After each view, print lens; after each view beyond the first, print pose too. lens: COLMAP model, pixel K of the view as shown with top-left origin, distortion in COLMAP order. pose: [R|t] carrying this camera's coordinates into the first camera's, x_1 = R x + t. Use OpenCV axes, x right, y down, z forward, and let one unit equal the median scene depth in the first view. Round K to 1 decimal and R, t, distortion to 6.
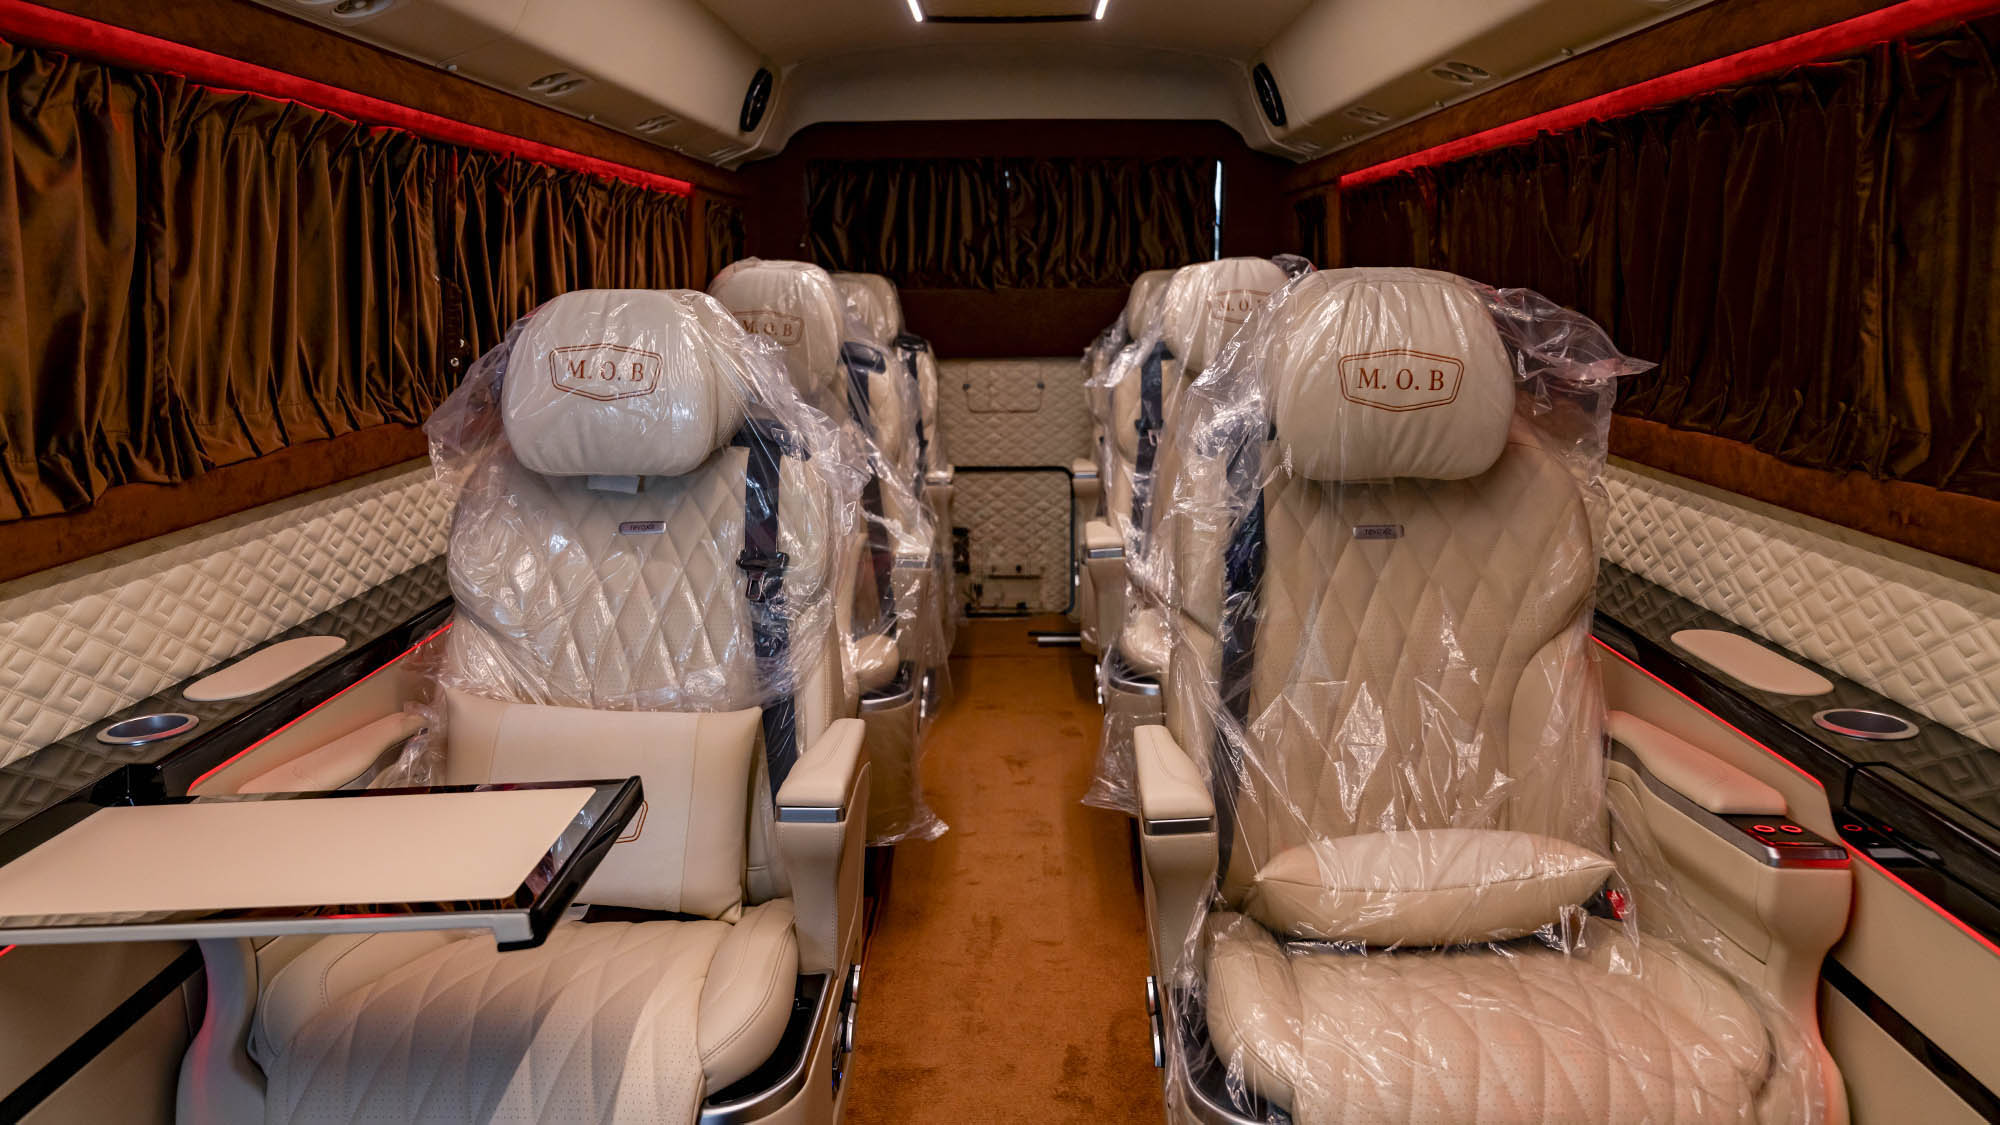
lens RADIAL K [[1340.5, 0, 1000.2], [0, 1340.5, 548.9], [0, 0, 1]] dist [-0.041474, 0.025515]
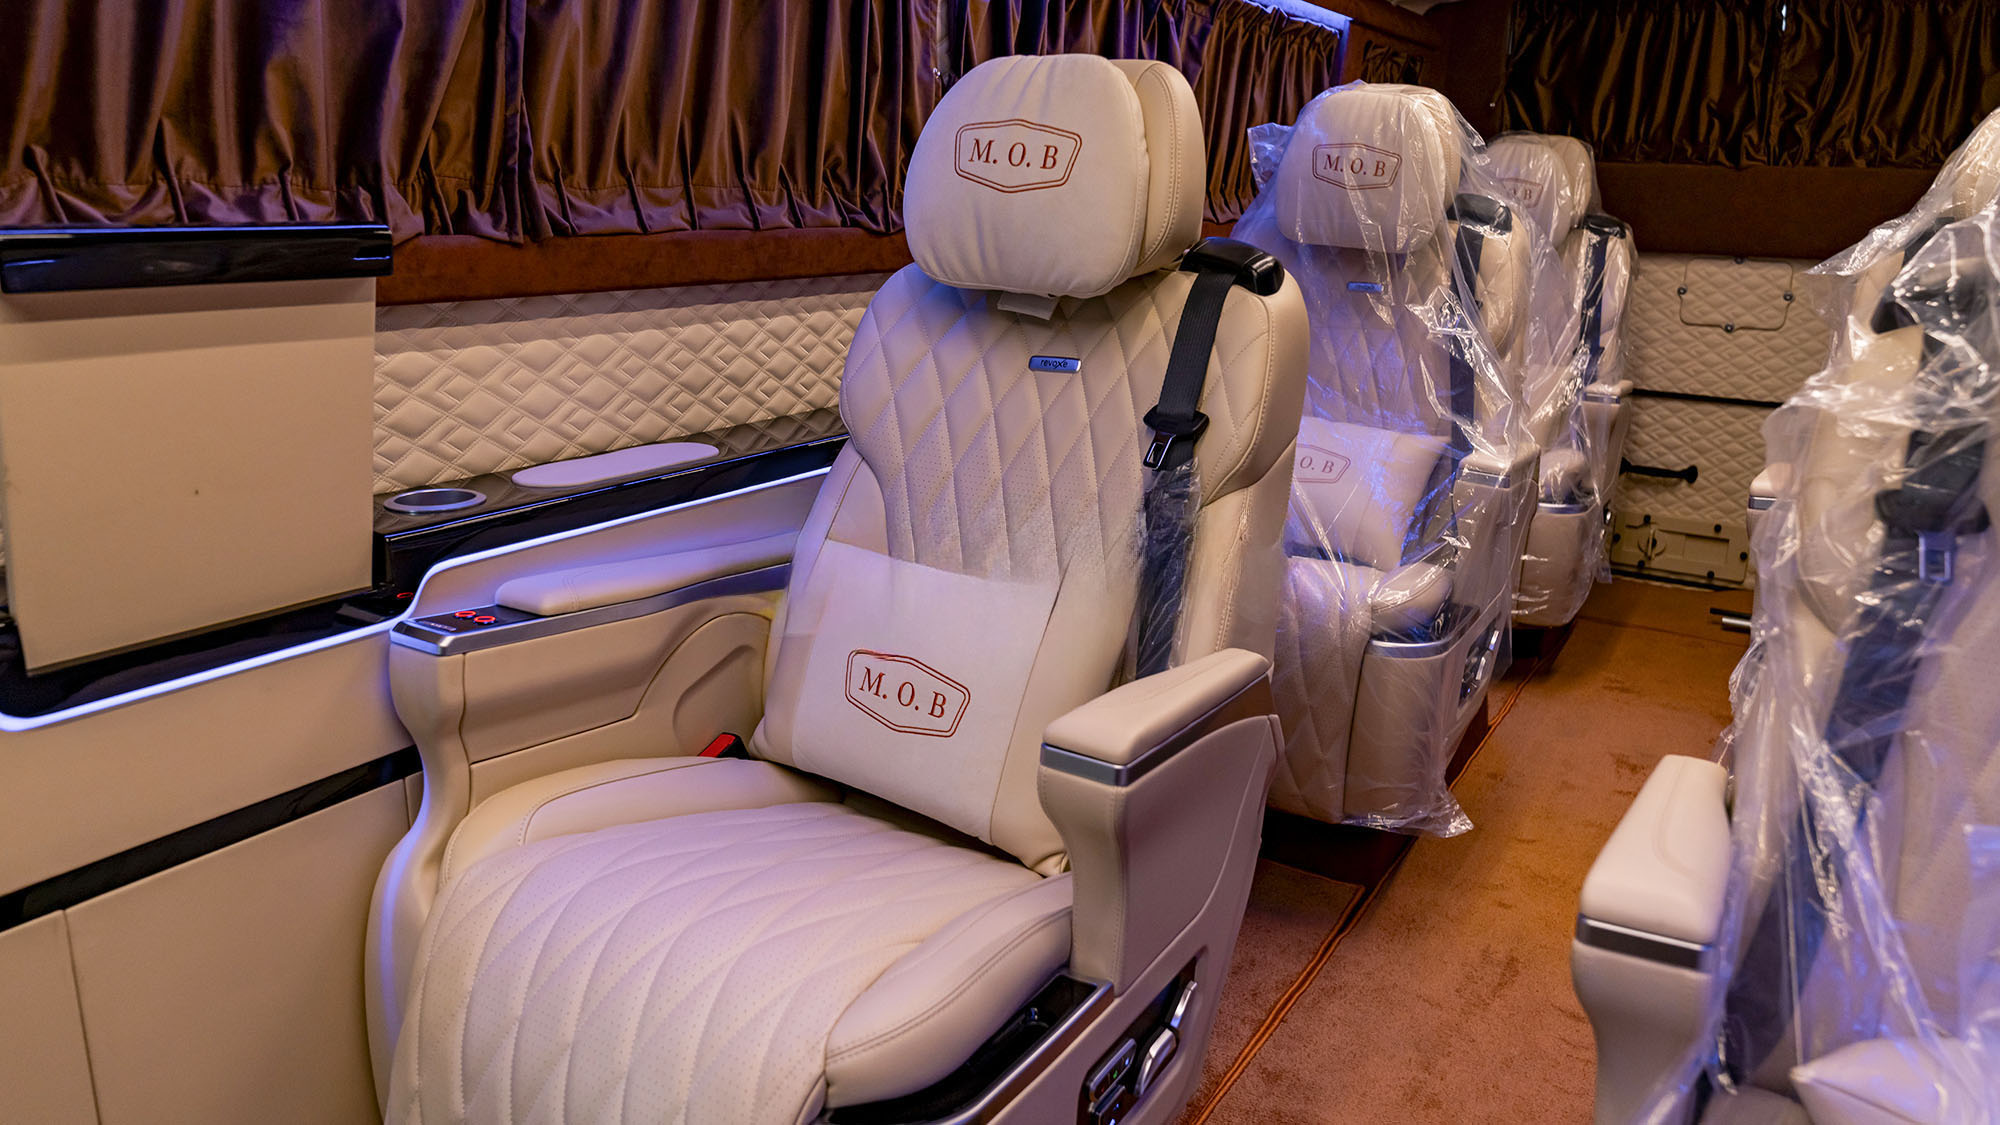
lens RADIAL K [[1340.5, 0, 1000.2], [0, 1340.5, 548.9], [0, 0, 1]] dist [-0.041474, 0.025515]
pose [[0.852284, 0.164133, -0.496662, 0.083783], [-0.133666, 0.986310, 0.096574, 0.014122], [0.505713, -0.015922, 0.862555, 0.210147]]
